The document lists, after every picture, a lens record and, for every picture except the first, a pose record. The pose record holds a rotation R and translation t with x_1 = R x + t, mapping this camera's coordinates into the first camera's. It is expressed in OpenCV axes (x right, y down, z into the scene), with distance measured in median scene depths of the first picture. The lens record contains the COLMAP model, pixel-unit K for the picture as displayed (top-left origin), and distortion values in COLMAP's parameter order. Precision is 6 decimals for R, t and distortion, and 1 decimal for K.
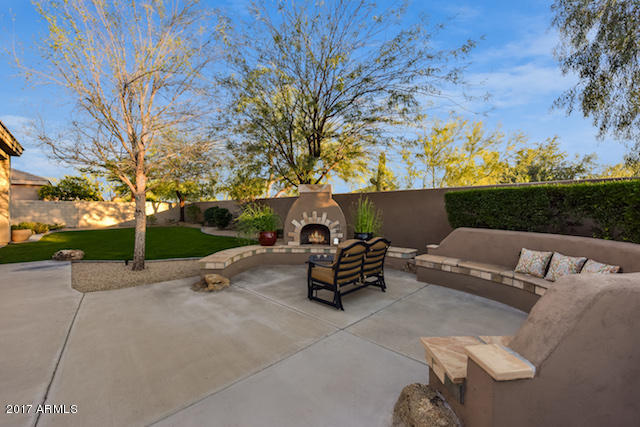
lens RADIAL K [[259.7, 0, 319.9], [0, 259.7, 216.4], [0, 0, 1]] dist [-0.000018, 0.000006]
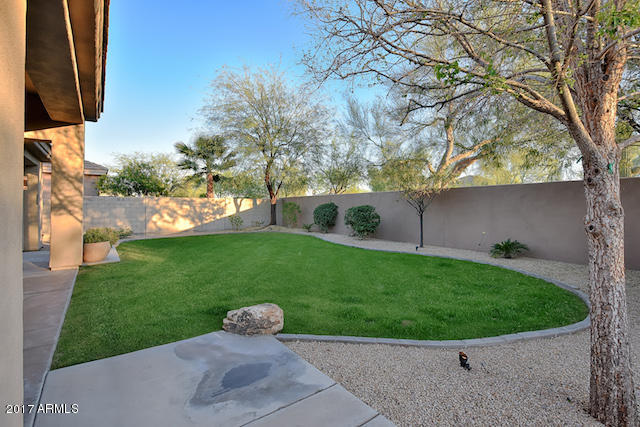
lens RADIAL K [[297.7, 0, 320.0], [0, 297.7, 209.6], [0, 0, 1]] dist [0.000592, -0.000010]
pose [[0.993151, -0.002521, -0.116814, -0.347504], [0.000292, 0.999818, -0.019100, -0.005730], [0.116840, 0.018935, 0.992970, 0.233453]]
